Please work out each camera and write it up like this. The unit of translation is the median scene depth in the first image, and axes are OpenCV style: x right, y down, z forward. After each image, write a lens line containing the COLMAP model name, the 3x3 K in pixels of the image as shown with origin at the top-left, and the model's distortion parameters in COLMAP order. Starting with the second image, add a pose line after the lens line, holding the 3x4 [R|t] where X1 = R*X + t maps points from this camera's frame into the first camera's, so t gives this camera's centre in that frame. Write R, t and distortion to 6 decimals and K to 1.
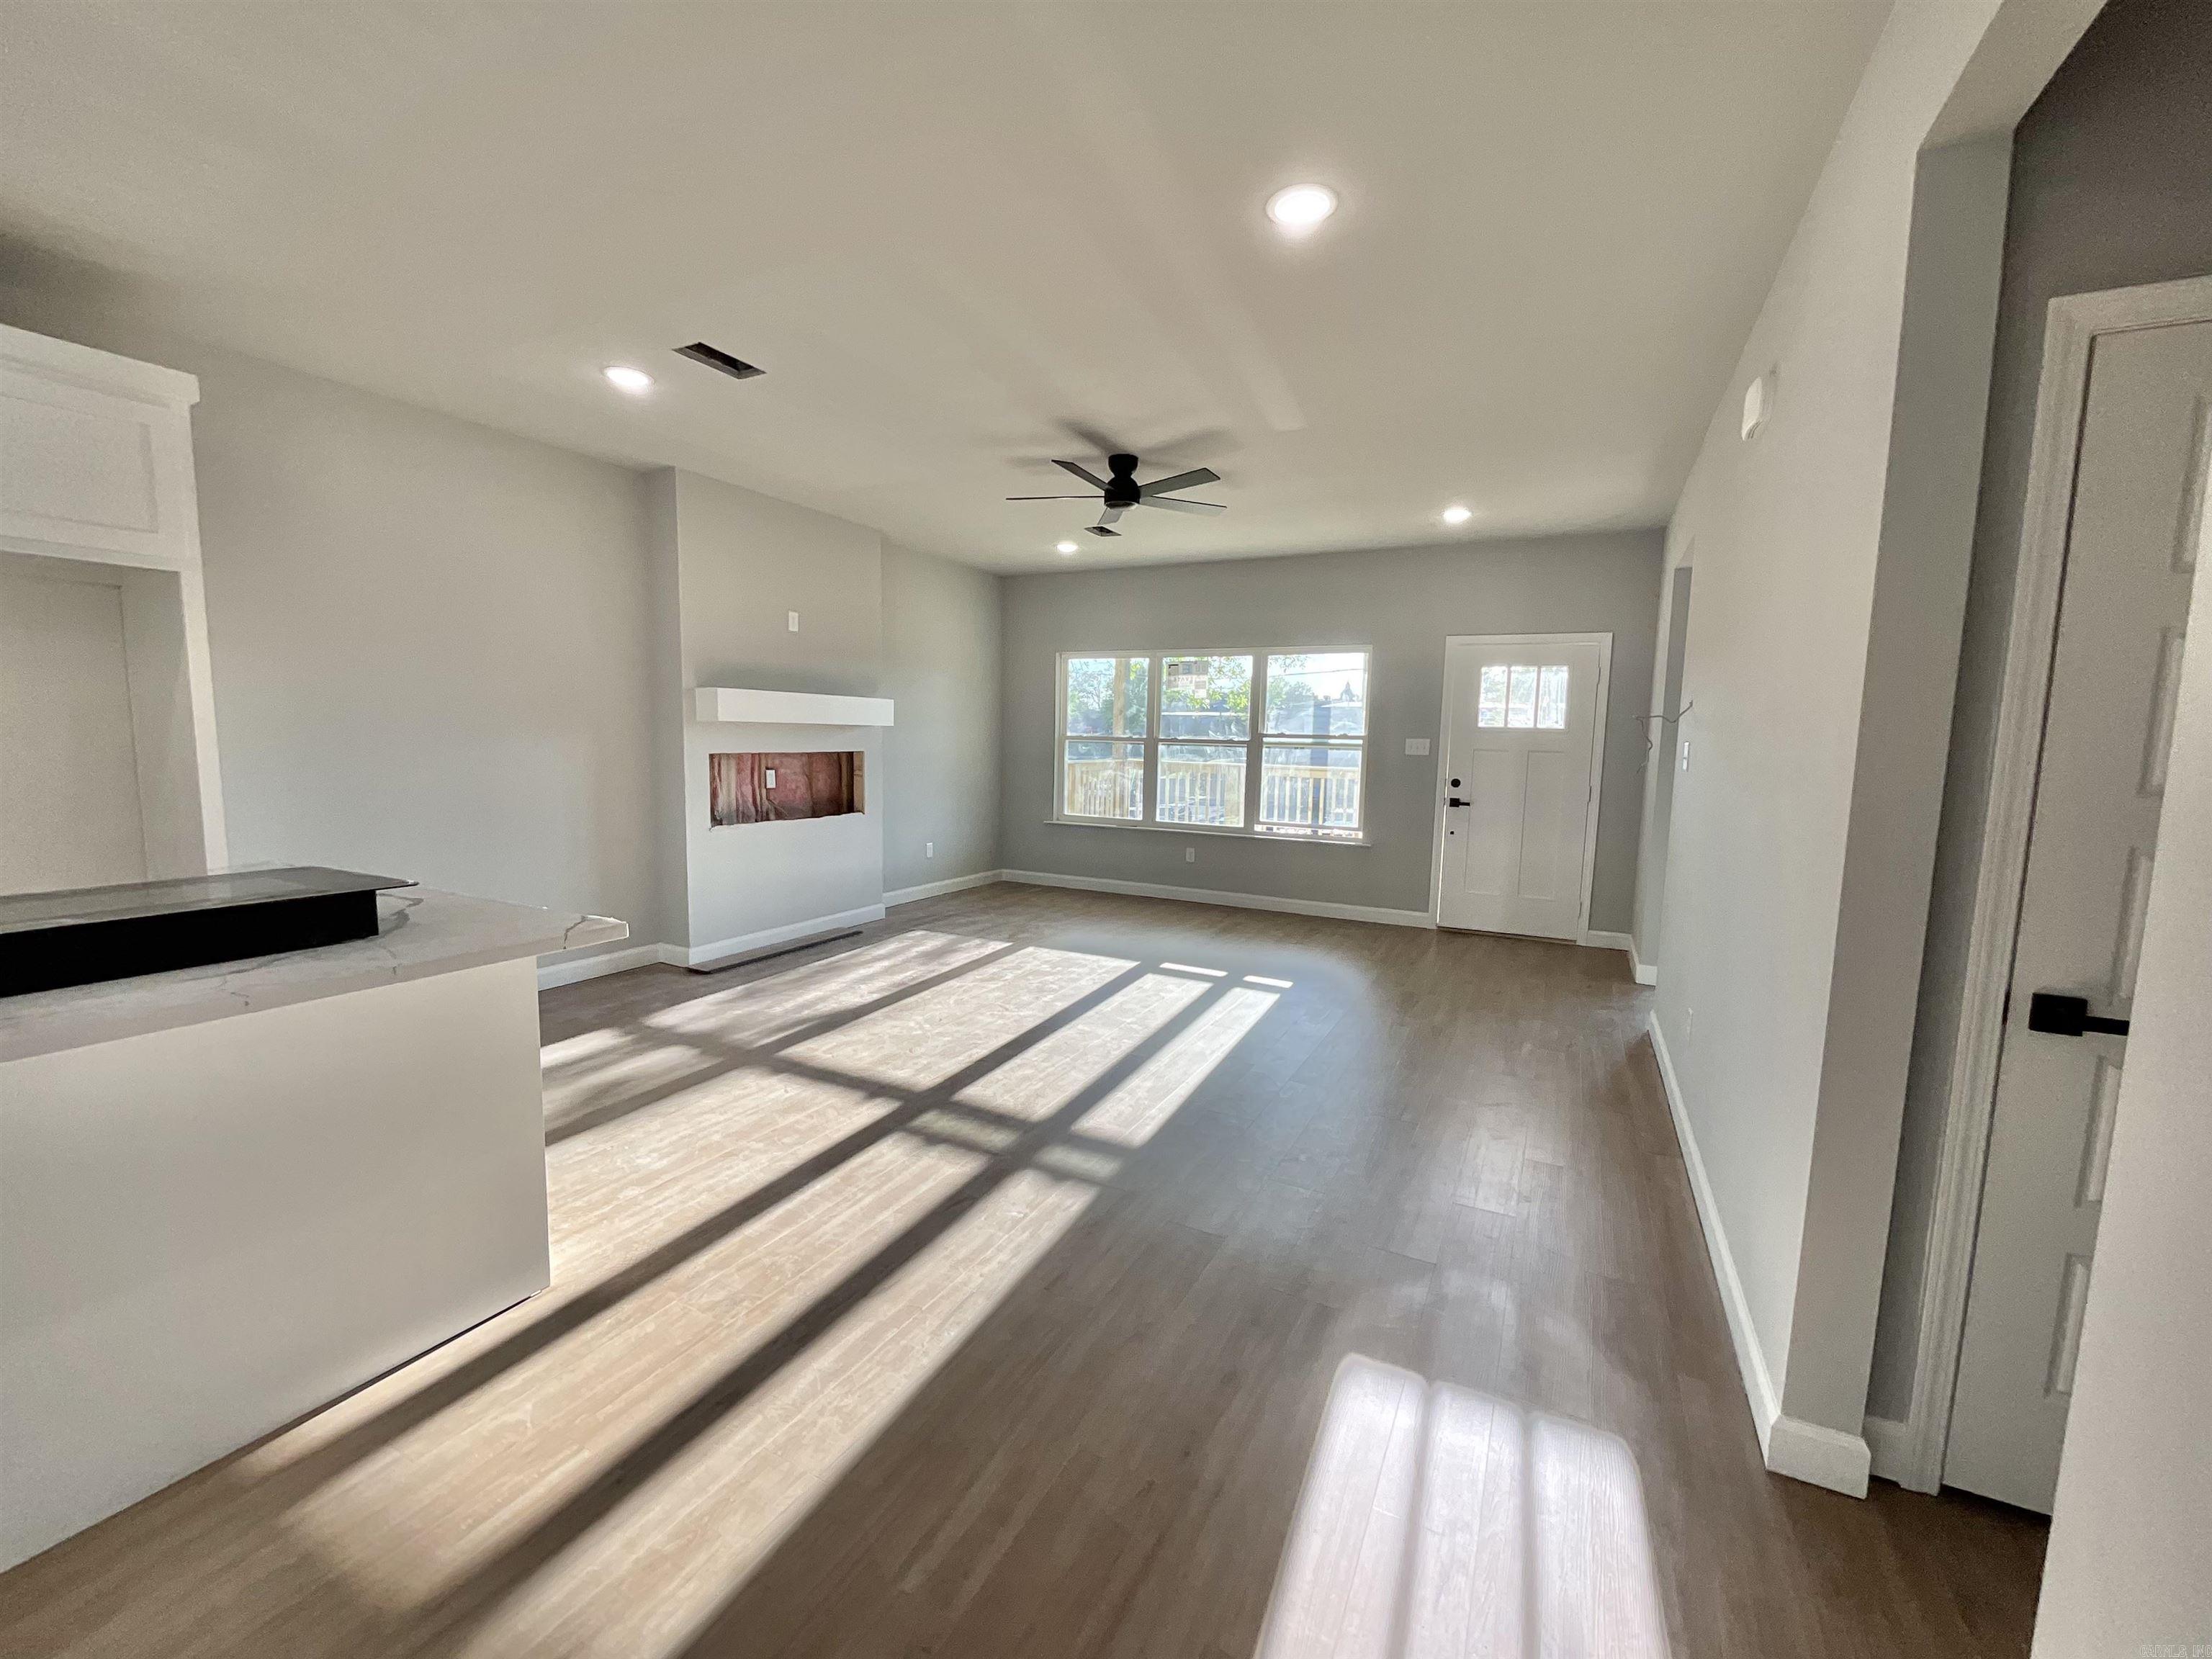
lens RADIAL K [[889.0, 0, 1105.0], [0, 889.0, 833.3], [0, 0, 1]] dist [0.001544, -0.000524]
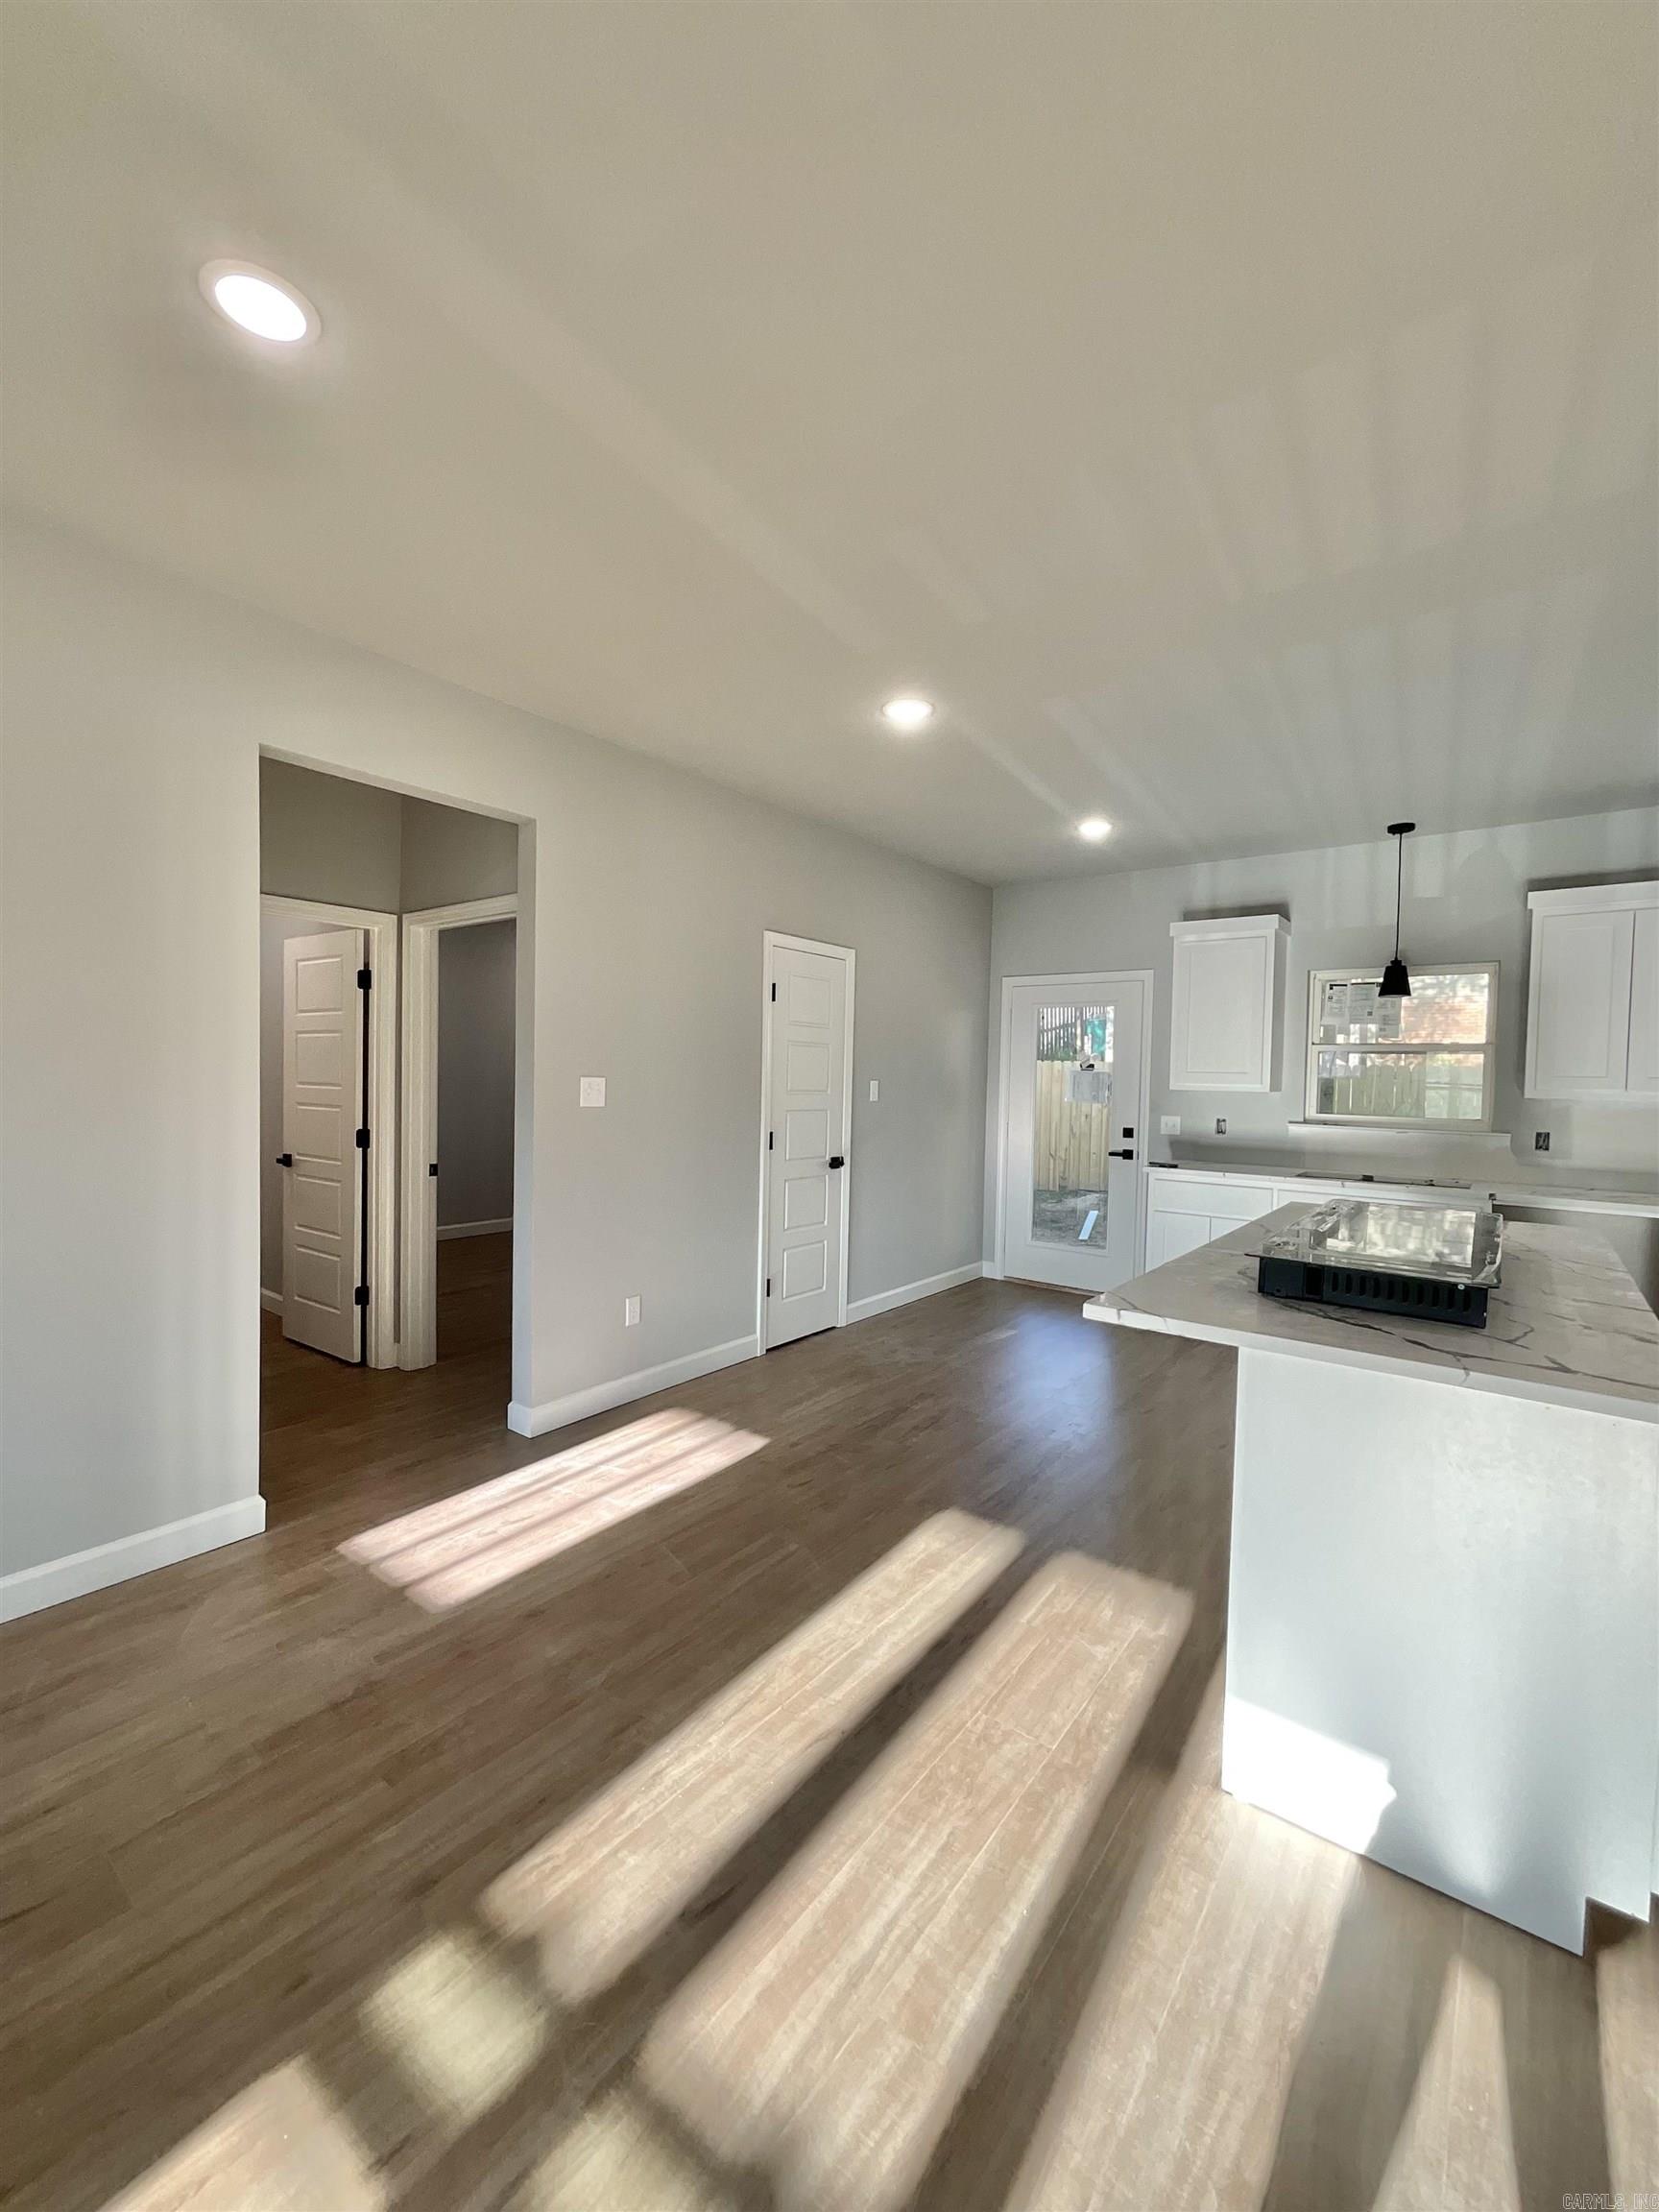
lens RADIAL K [[889.0, 0, 829.4], [0, 889.0, 1108.2], [0, 0, 1]] dist [0.001544, -0.000524]
pose [[-0.984377, -0.040738, 0.171299, -0.381919], [-0.017637, 0.990787, 0.134273, -0.212737], [-0.175191, 0.129154, -0.976026, 1.787219]]
